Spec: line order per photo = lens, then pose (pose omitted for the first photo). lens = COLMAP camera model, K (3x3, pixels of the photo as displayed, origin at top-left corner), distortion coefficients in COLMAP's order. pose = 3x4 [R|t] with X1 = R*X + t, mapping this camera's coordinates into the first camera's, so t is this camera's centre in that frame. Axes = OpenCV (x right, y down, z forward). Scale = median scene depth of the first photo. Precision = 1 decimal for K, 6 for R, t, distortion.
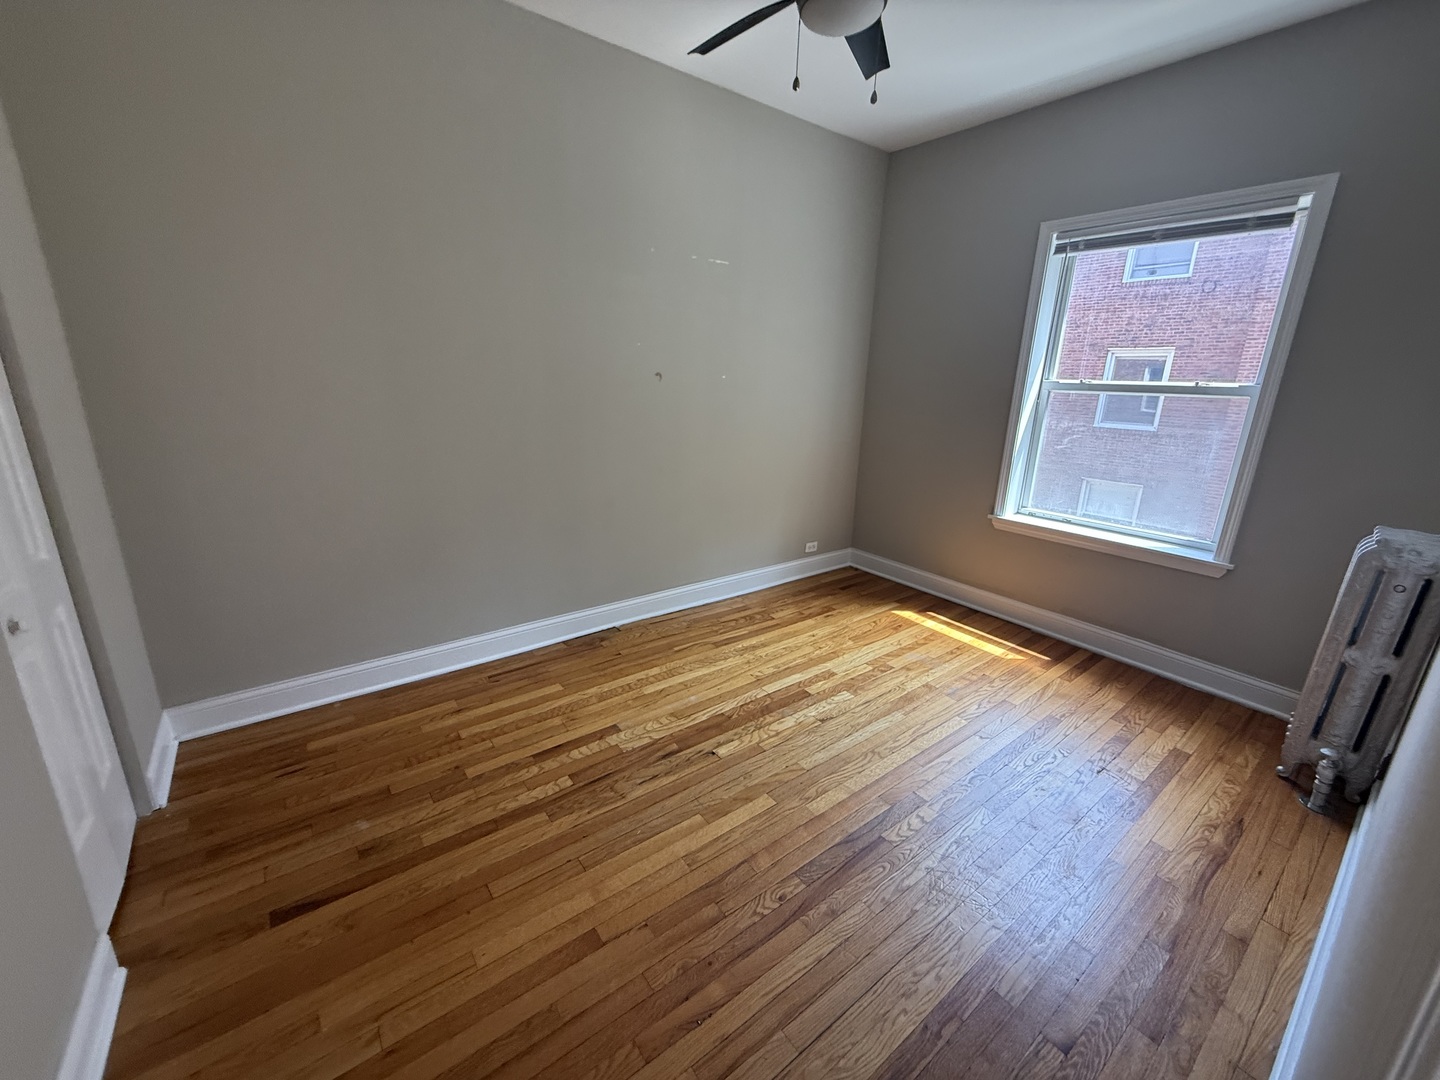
lens RADIAL K [[574.6, 0, 713.8], [0, 574.6, 536.0], [0, 0, 1]] dist [0.000752, 0.000104]
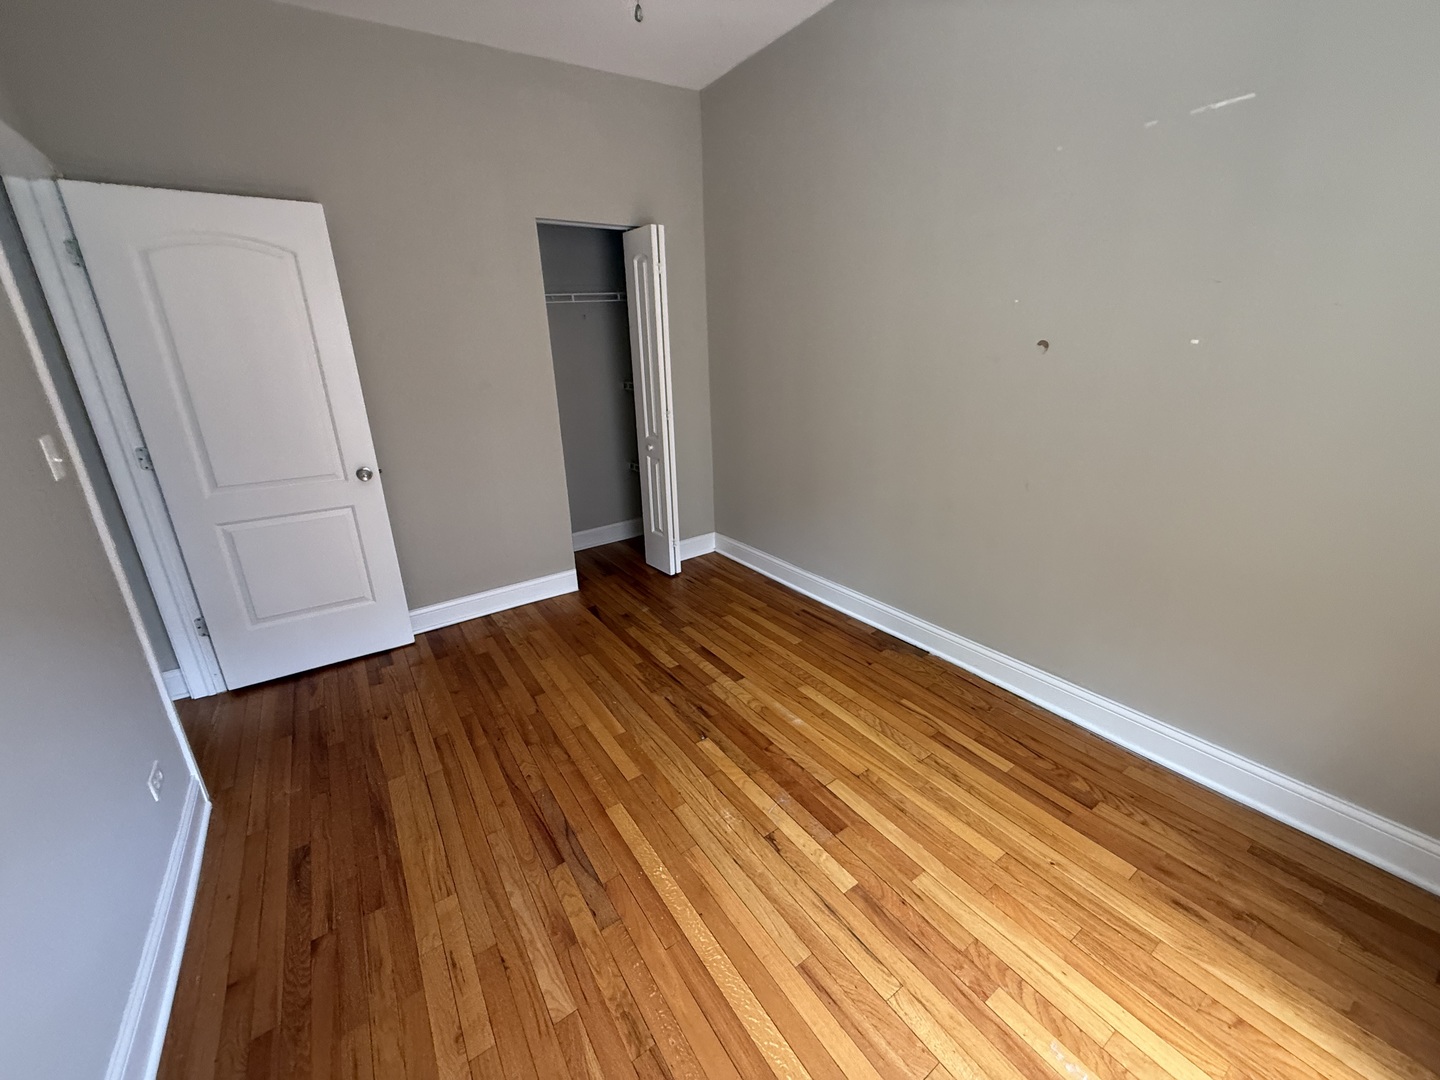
lens RADIAL K [[574.6, 0, 713.5], [0, 574.6, 530.3], [0, 0, 1]] dist [0.000752, 0.000104]
pose [[-0.052693, 0.283775, -0.957442, 0.795945], [-0.240142, 0.927038, 0.287980, -0.229817], [0.969306, 0.245097, 0.019298, 0.854866]]
